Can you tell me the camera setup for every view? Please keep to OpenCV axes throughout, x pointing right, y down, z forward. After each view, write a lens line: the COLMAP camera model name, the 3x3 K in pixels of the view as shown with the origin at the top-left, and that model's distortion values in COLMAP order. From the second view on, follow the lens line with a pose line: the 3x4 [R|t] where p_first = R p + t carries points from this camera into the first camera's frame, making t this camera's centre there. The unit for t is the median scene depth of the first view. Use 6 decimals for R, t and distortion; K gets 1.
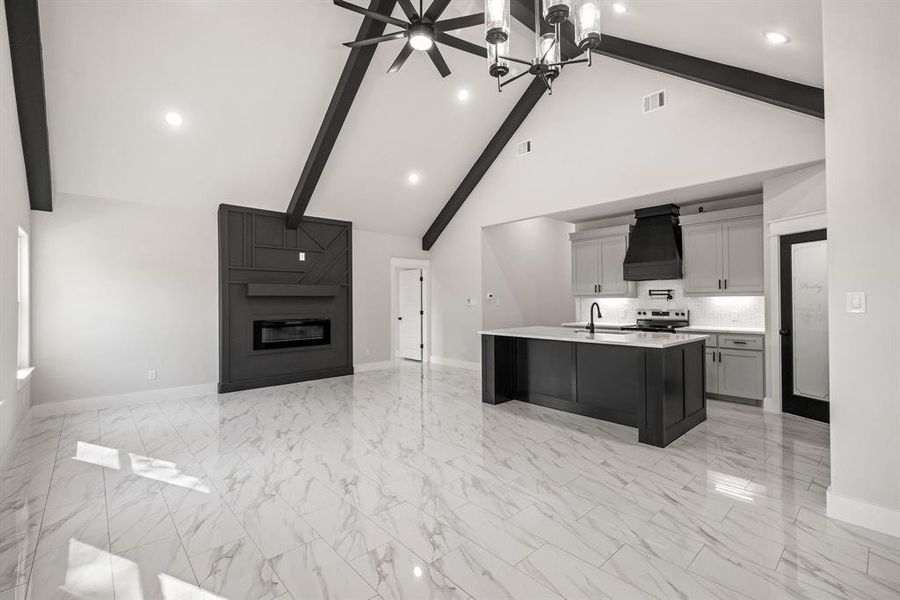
lens RADIAL K [[391.5, 0, 449.0], [0, 391.5, 296.5], [0, 0, 1]] dist [0.000563, -0.000441]
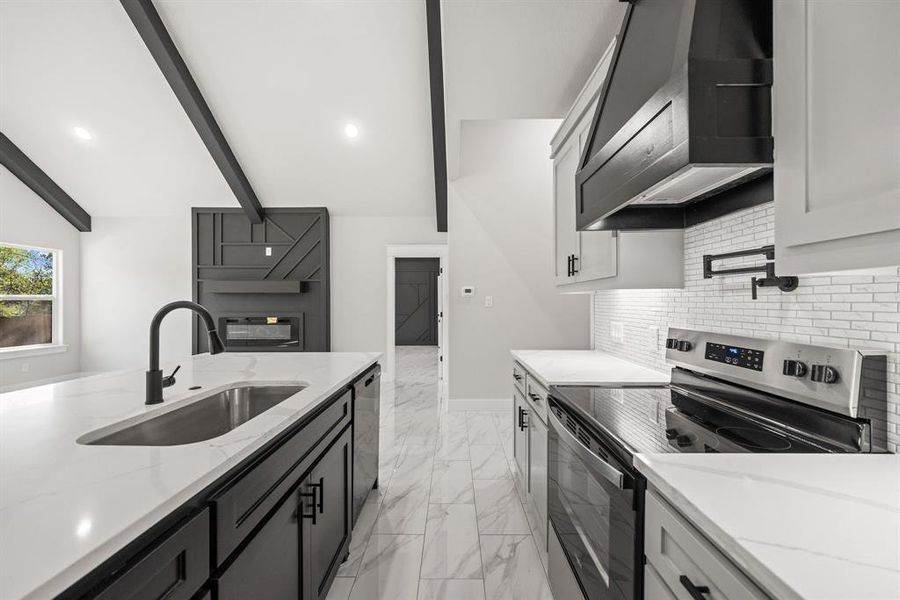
lens RADIAL K [[335.5, 0, 458.0], [0, 335.5, 300.4], [0, 0, 1]] dist [-0.011873, -0.000410]
pose [[0.759439, 0.005464, -0.650556, 0.670065], [0.001300, 0.999950, 0.009917, 0.012197], [0.650578, -0.008377, 0.759393, 0.920960]]
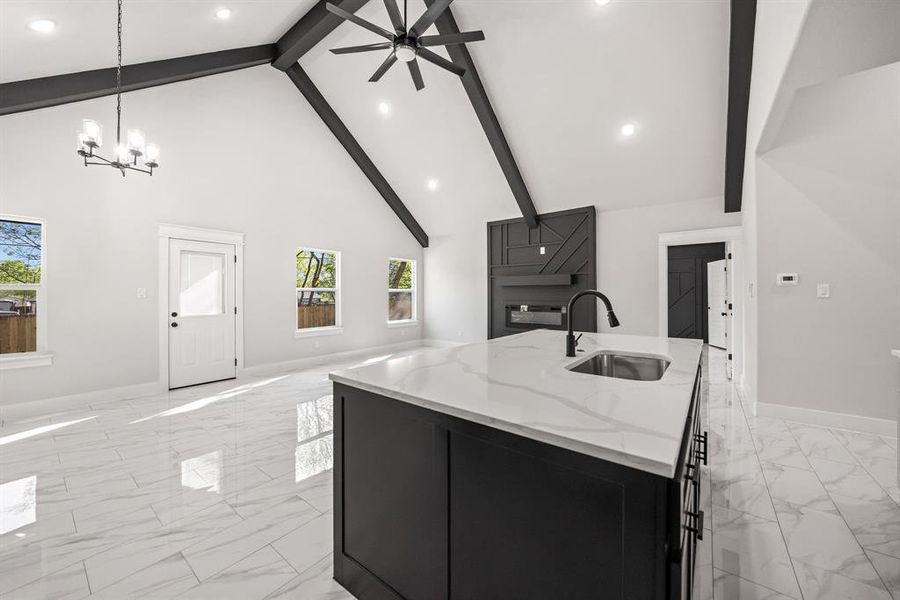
lens RADIAL K [[328.4, 0, 450.1], [0, 328.4, 293.4], [0, 0, 1]] dist [-0.006746, -0.001696]
pose [[0.193190, 0.007864, -0.981130, 0.683140], [0.012431, 0.999868, 0.010462, 0.012540], [0.981083, -0.014218, 0.193067, 0.742877]]
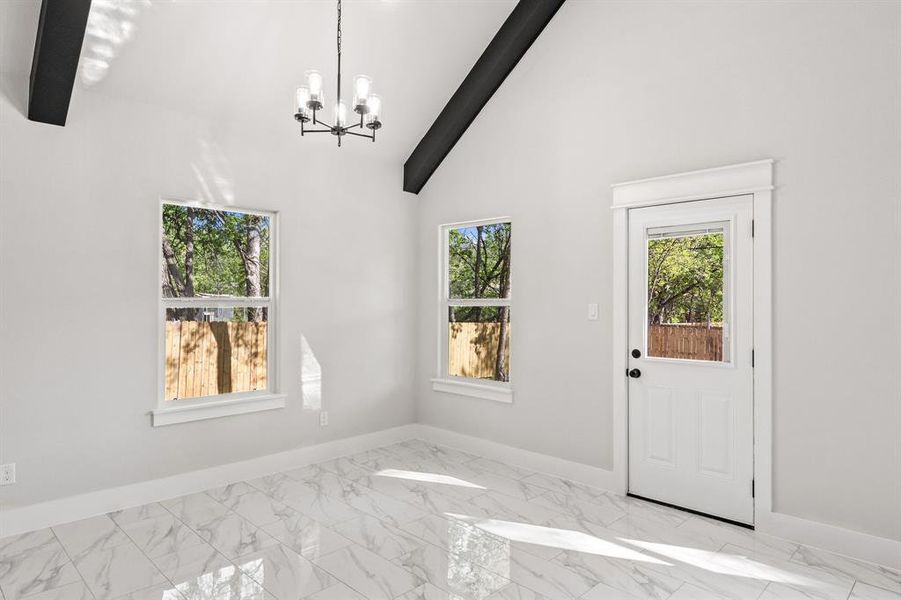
lens RADIAL K [[539.8, 0, 452.8], [0, 539.8, 295.3], [0, 0, 1]] dist [-0.000270, -0.002692]
pose [[-0.998308, 0.006562, -0.057775, -0.015881], [0.007804, 0.999743, -0.021304, 0.001995], [0.057620, -0.021719, -0.998102, 0.922817]]
